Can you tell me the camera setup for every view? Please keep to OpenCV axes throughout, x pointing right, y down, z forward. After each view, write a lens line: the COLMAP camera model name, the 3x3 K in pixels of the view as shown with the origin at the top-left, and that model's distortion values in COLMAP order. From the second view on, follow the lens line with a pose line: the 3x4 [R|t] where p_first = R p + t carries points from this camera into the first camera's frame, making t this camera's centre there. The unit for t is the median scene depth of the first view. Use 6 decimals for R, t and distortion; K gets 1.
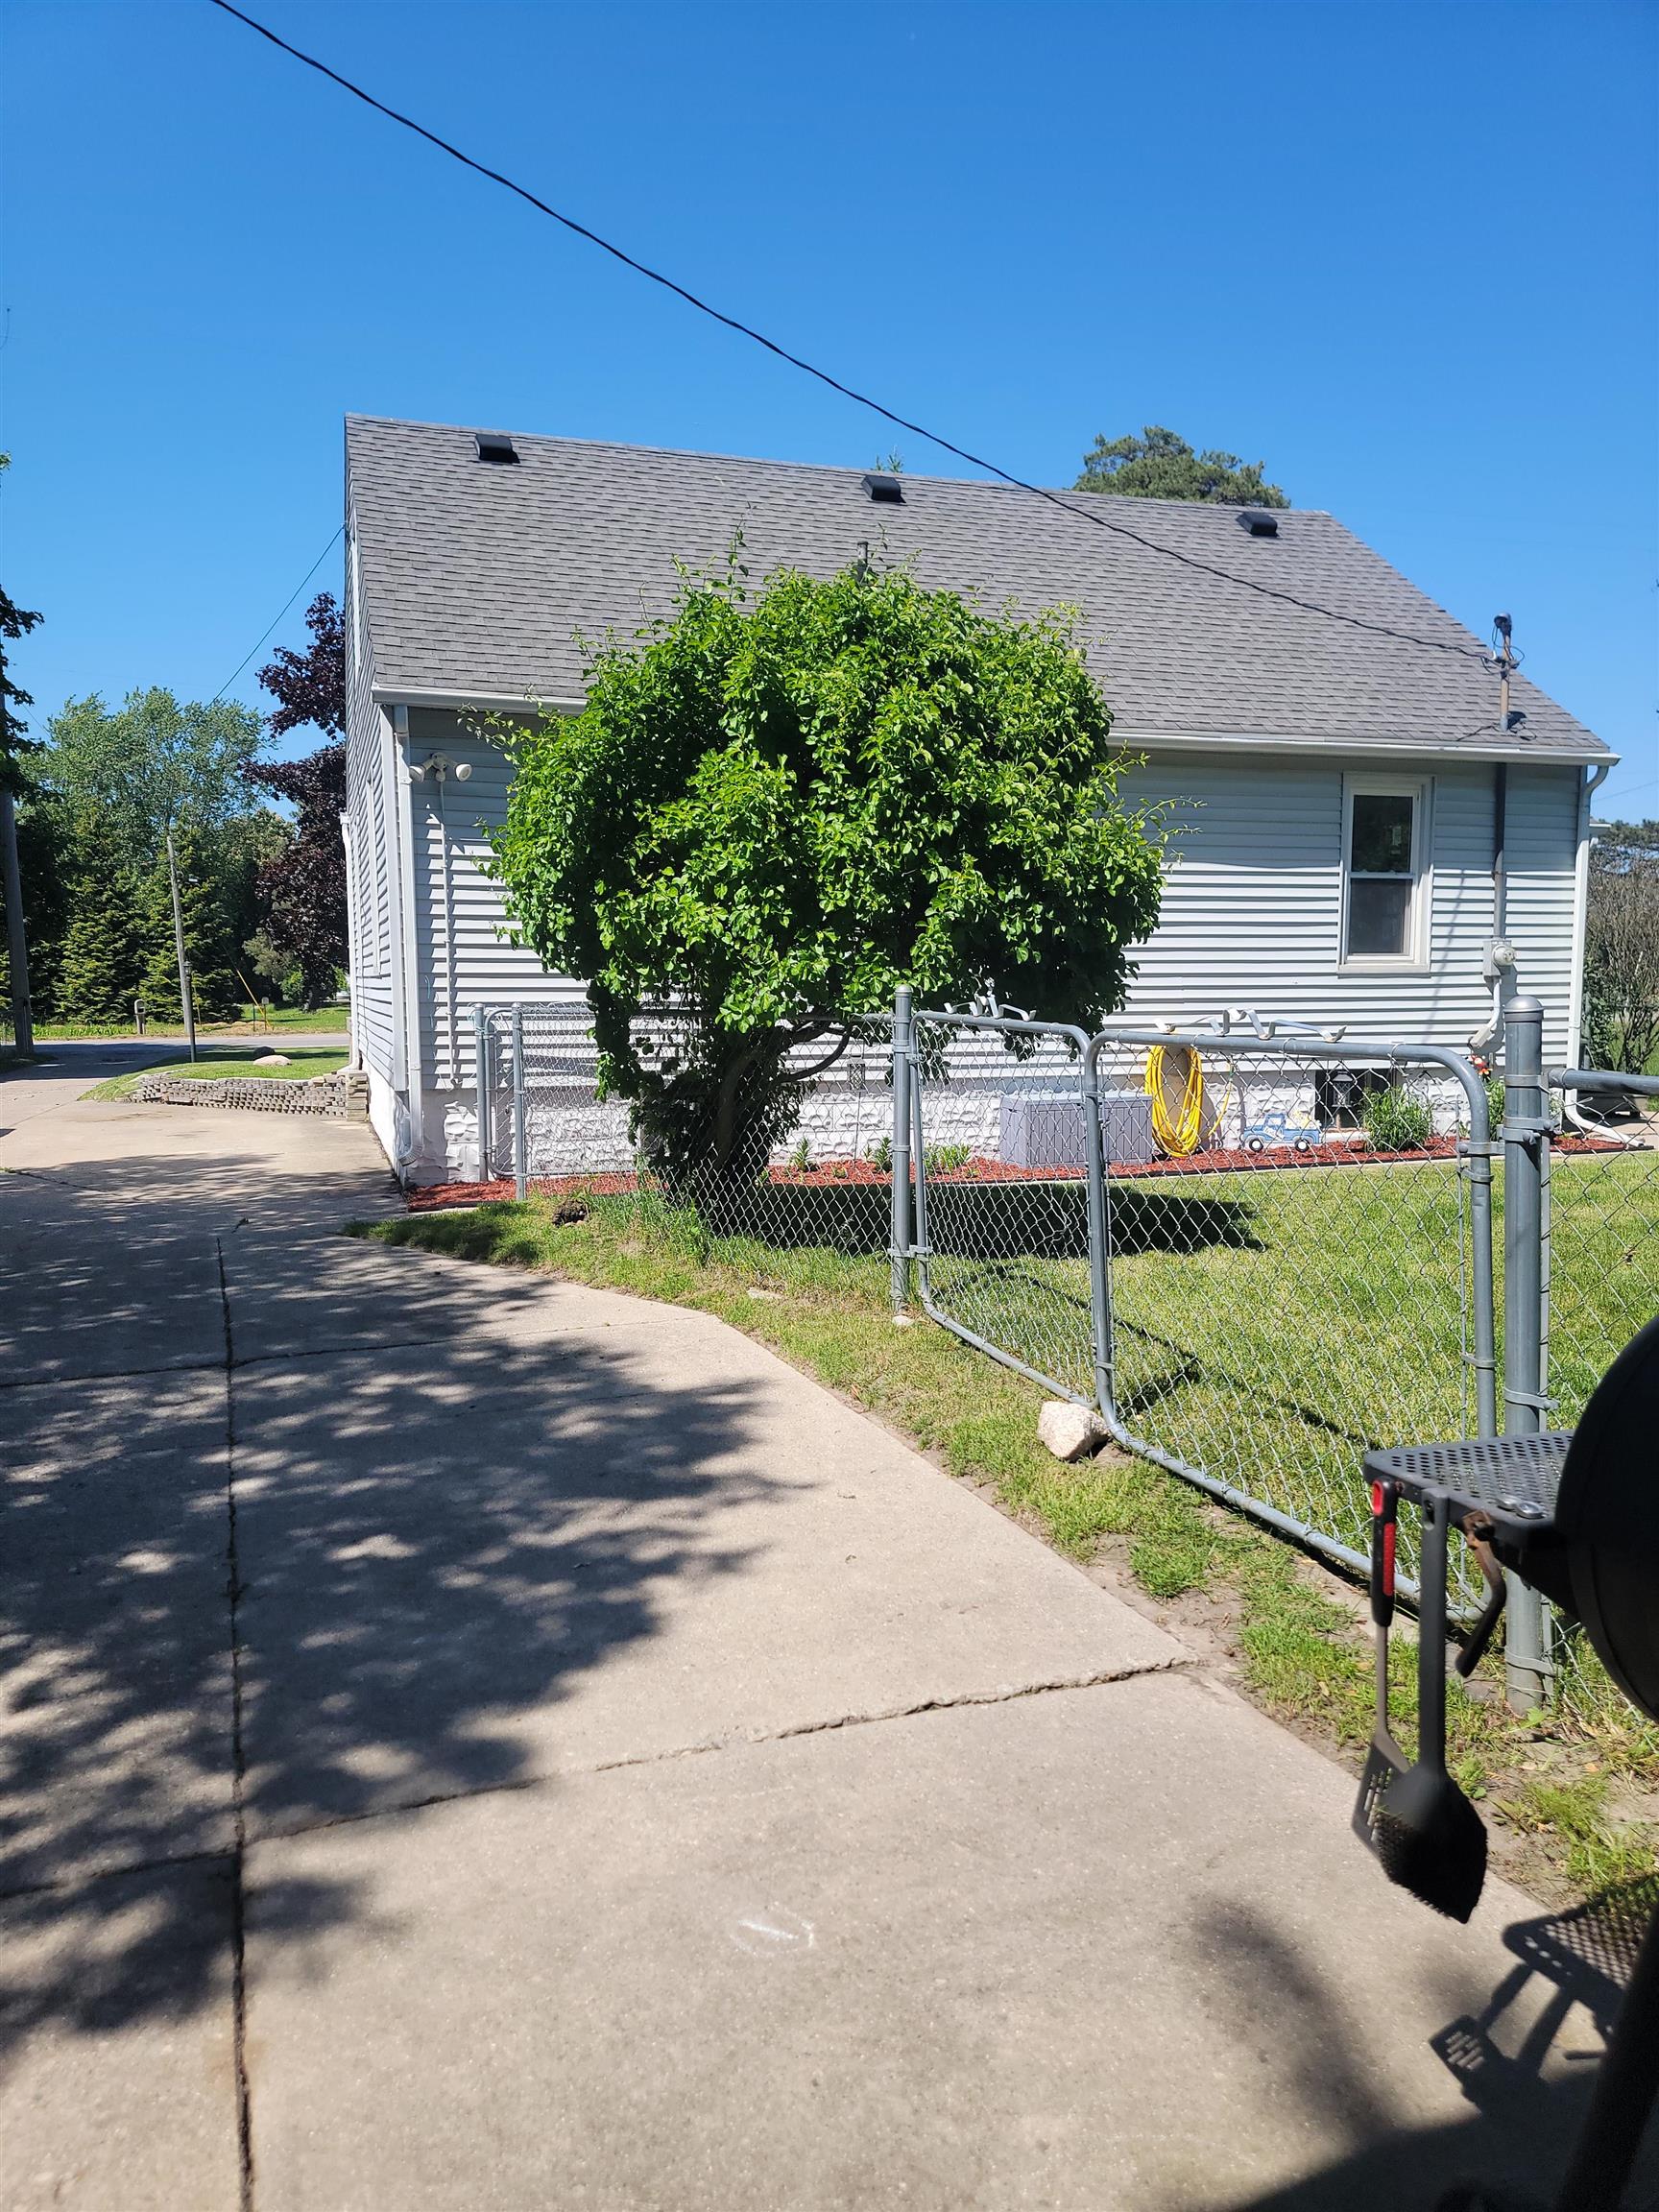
lens RADIAL K [[1517.9, 0, 816.4], [0, 1517.9, 1117.0], [0, 0, 1]] dist [0.076159, -0.056299]
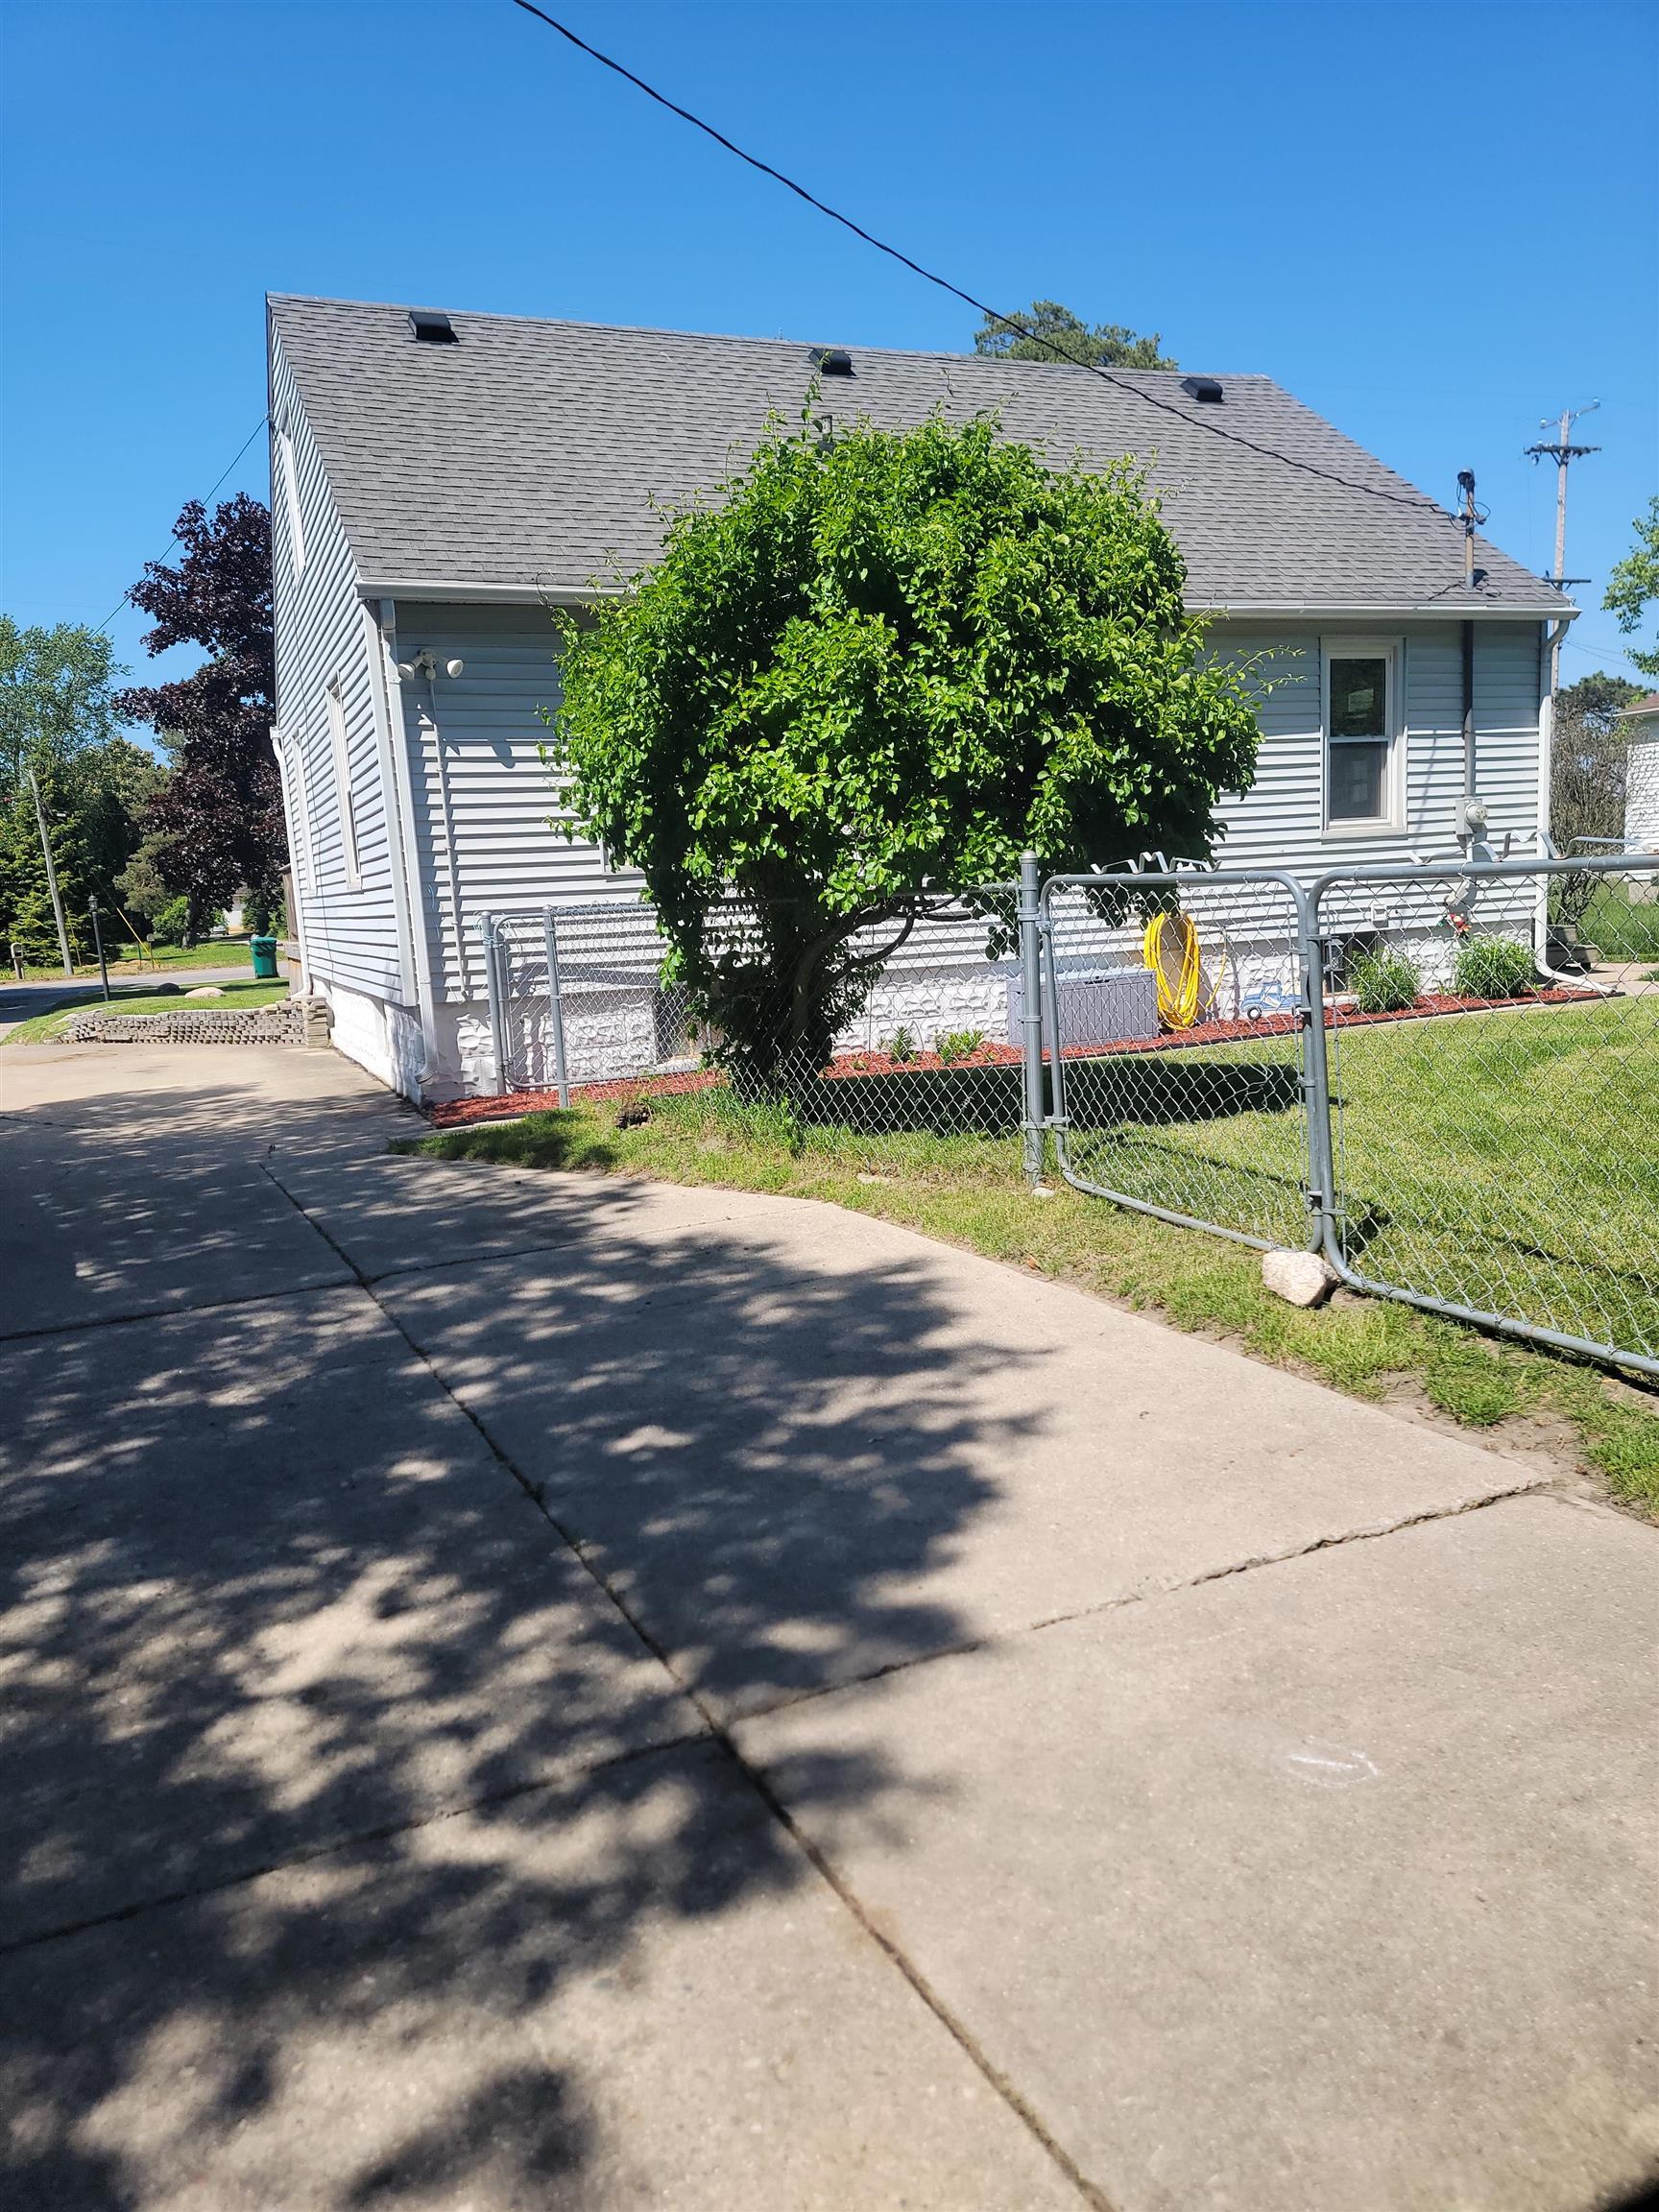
lens RADIAL K [[1517.9, 0, 820.1], [0, 1517.9, 1102.5], [0, 0, 1]] dist [0.076159, -0.056299]
pose [[0.995745, -0.061822, 0.068343, -0.137907], [0.058336, 0.996948, 0.051890, 0.014555], [-0.071343, -0.047682, 0.996312, 0.024208]]
